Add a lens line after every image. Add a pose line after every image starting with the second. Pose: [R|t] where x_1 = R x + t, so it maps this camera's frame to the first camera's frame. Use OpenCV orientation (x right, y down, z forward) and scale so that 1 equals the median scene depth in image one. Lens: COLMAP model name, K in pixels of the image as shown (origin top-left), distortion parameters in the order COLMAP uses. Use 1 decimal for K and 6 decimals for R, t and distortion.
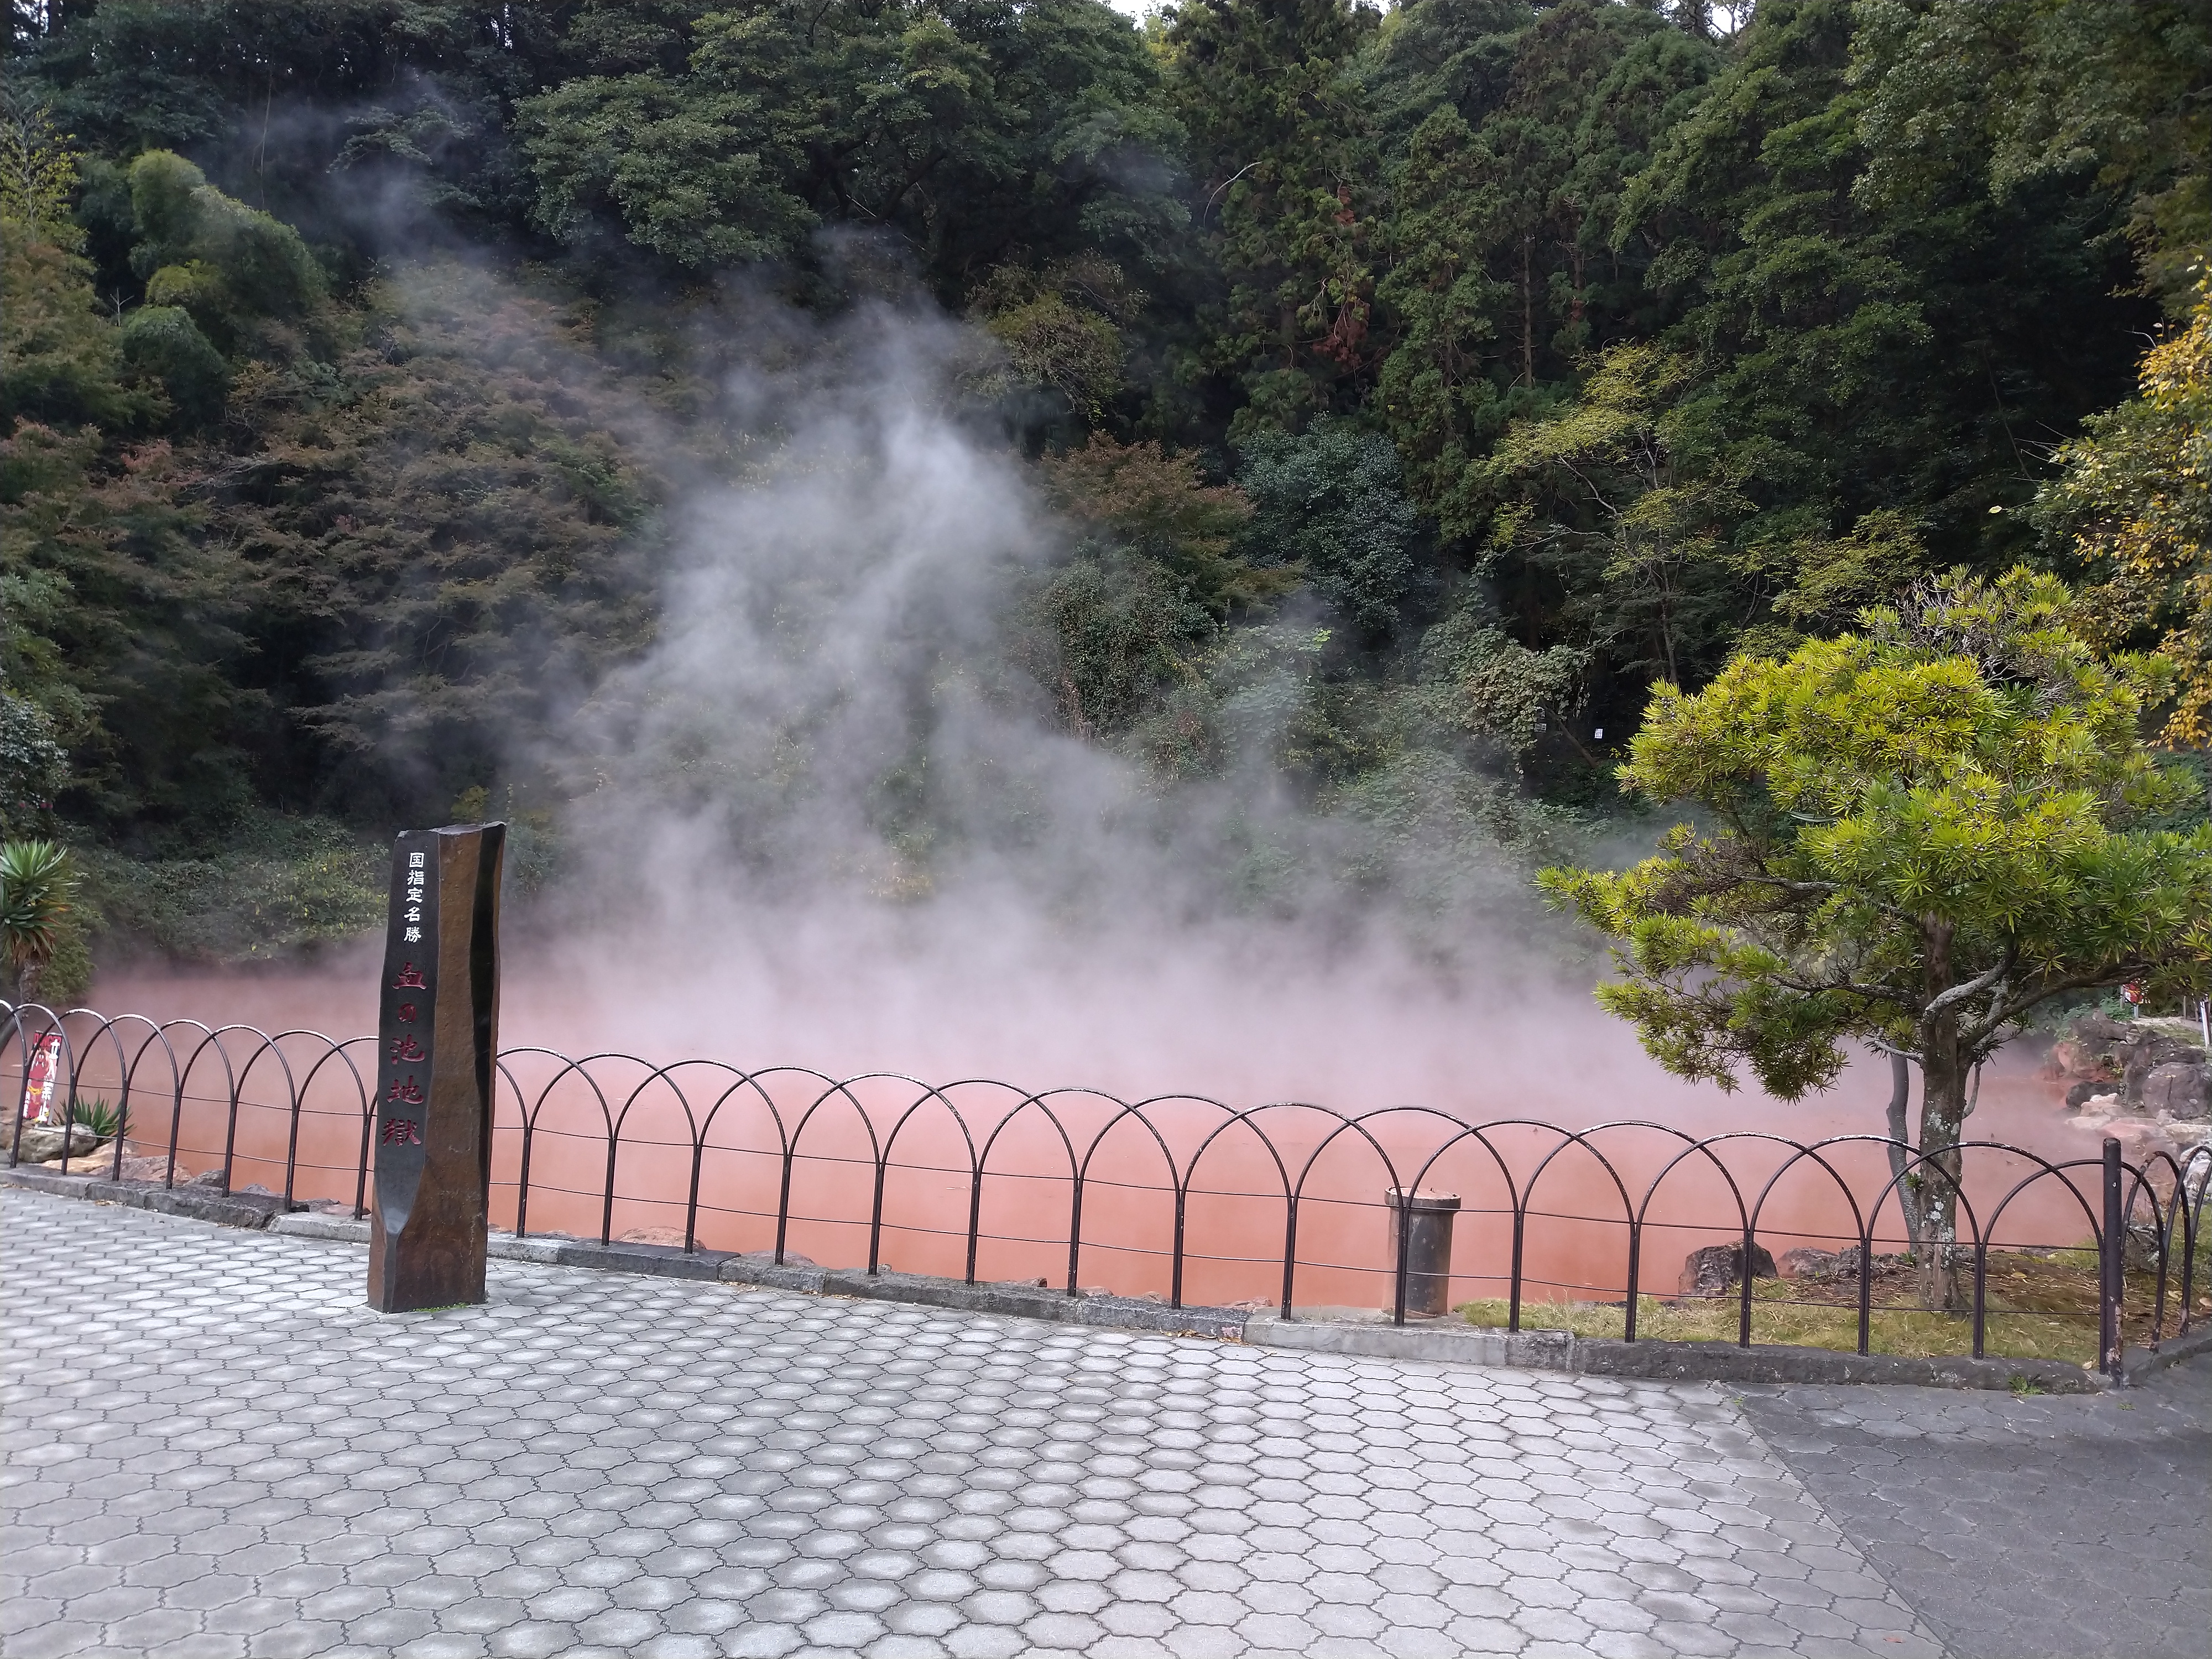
lens RADIAL K [[1659.1, 0, 1118.0], [0, 1659.1, 805.2], [0, 0, 1]] dist [-0.014224, 0.051864]
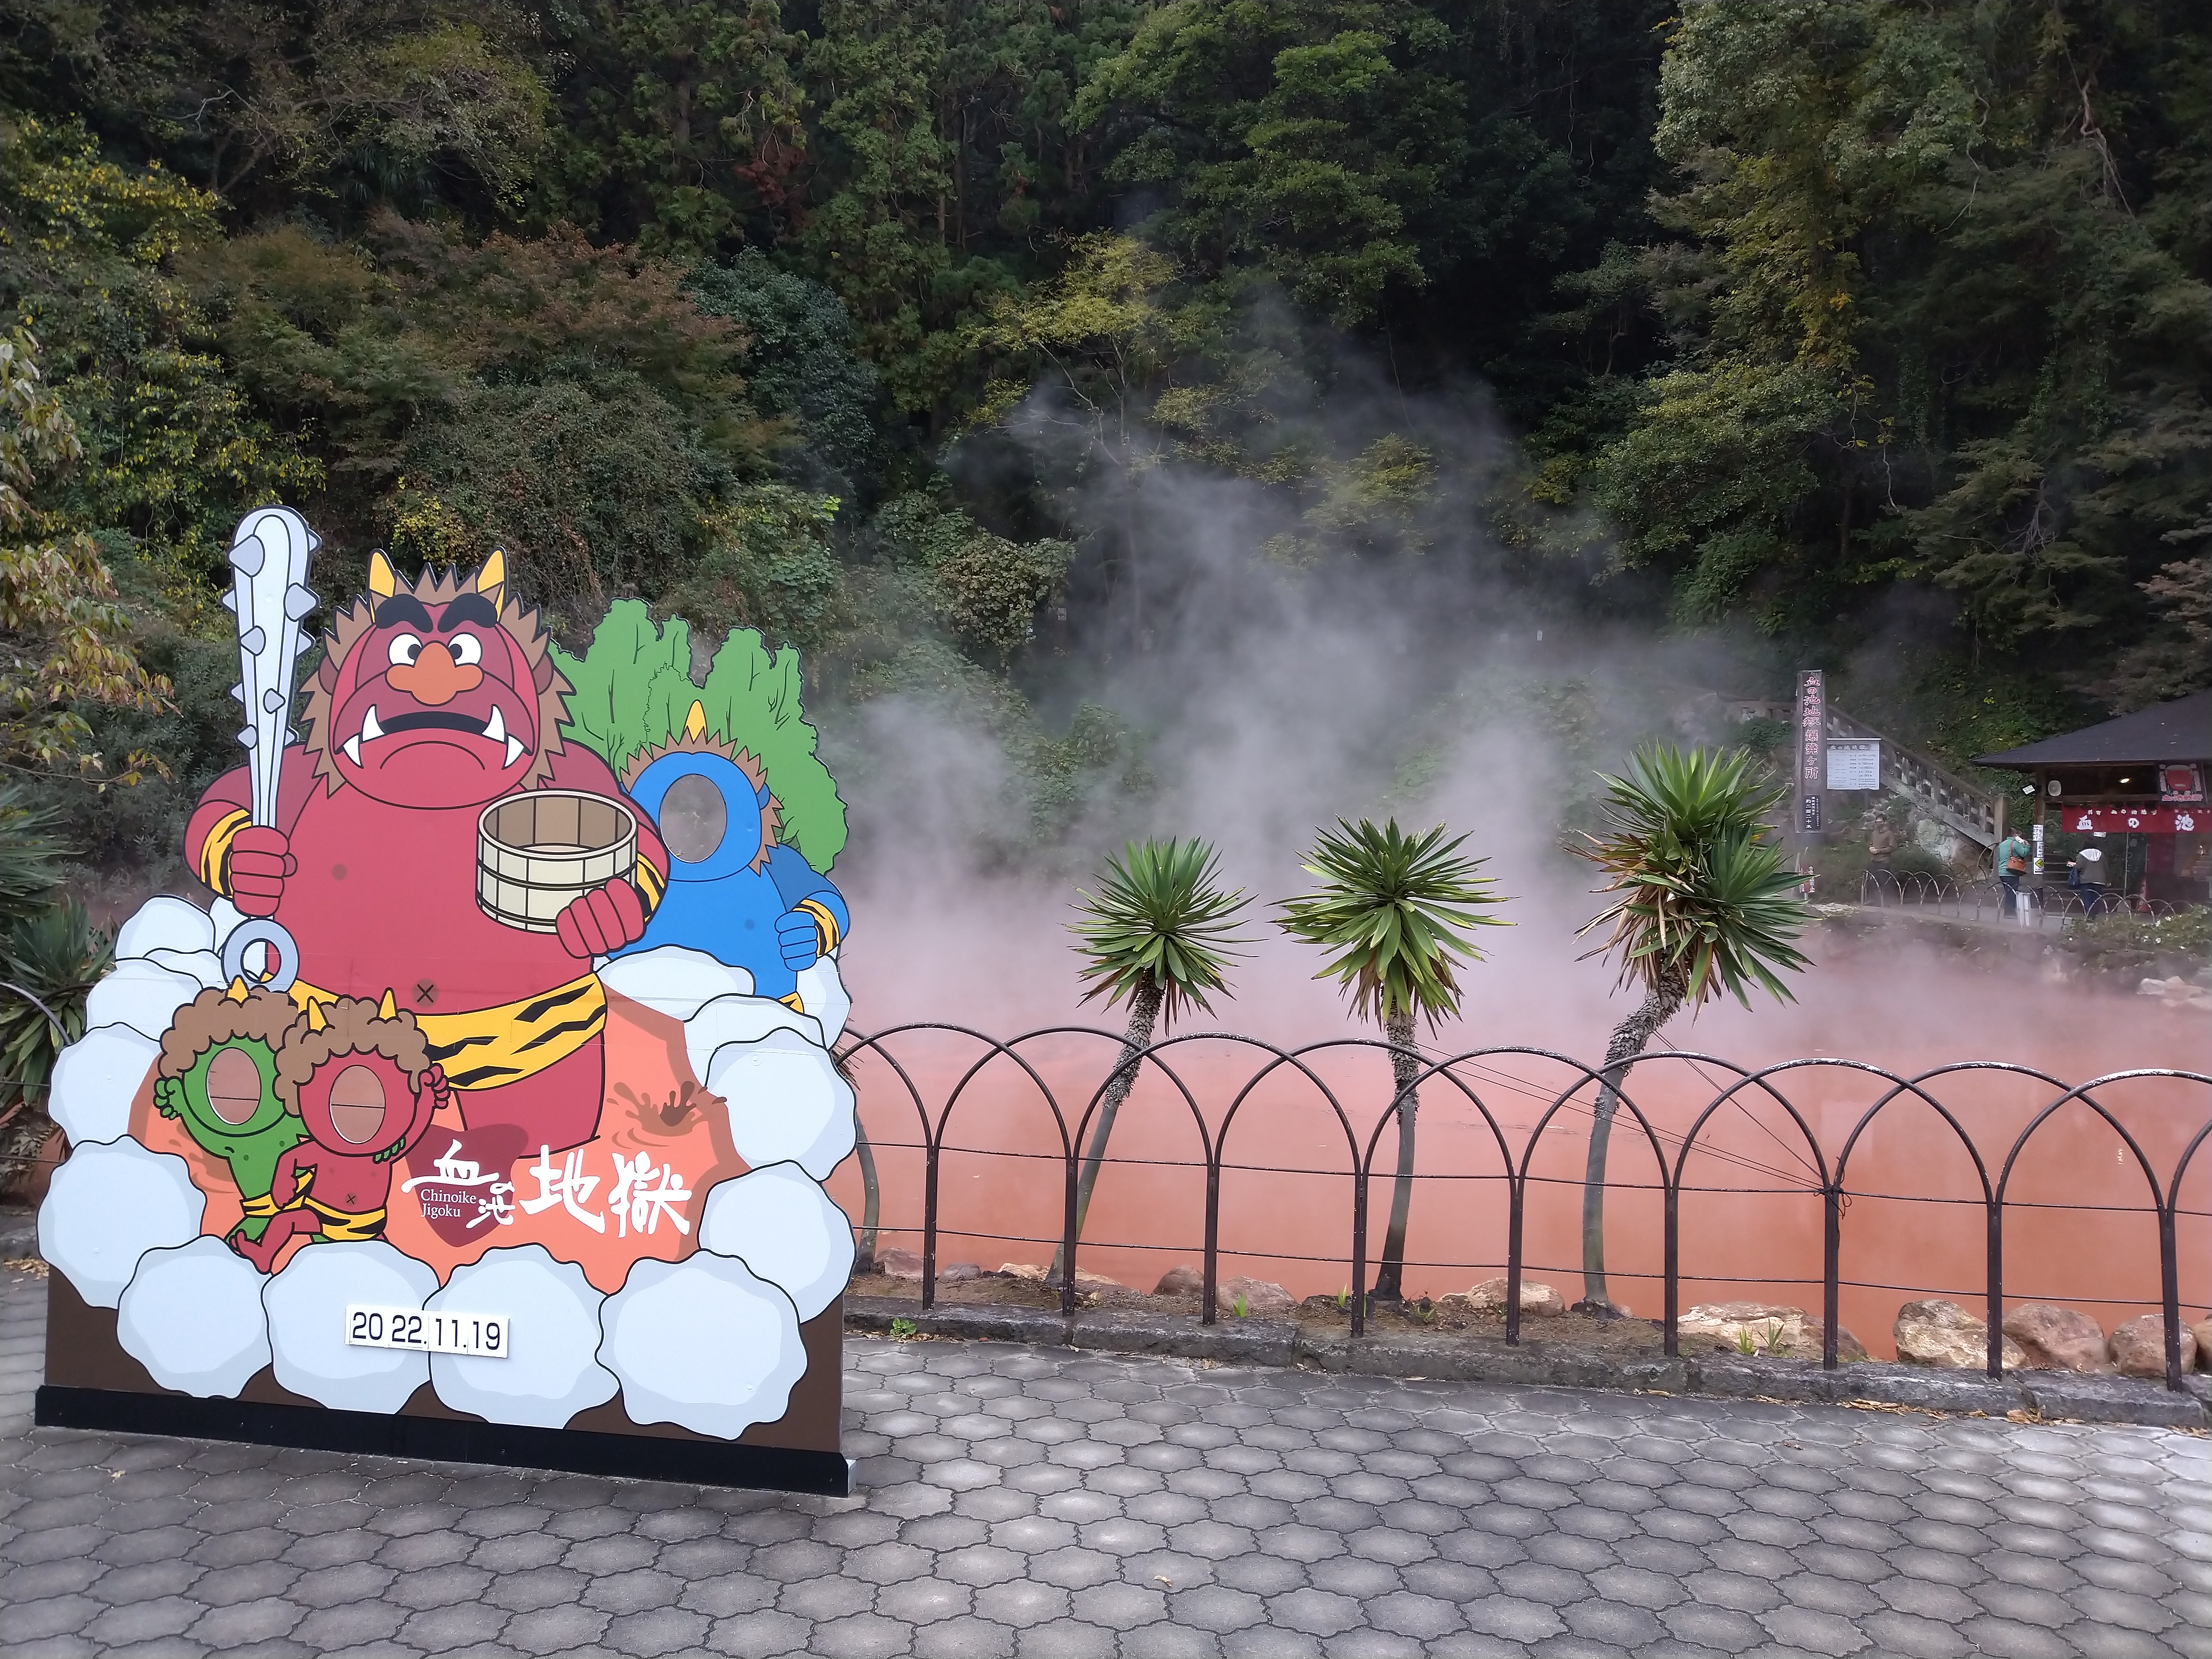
lens RADIAL K [[1659.1, 0, 1118.0], [0, 1659.1, 805.2], [0, 0, 1]] dist [-0.014224, 0.051864]
pose [[0.844426, 0.004285, 0.535654, -0.195458], [-0.041474, 0.997489, 0.057401, 0.001145], [-0.534064, -0.070686, 0.842484, 0.141186]]
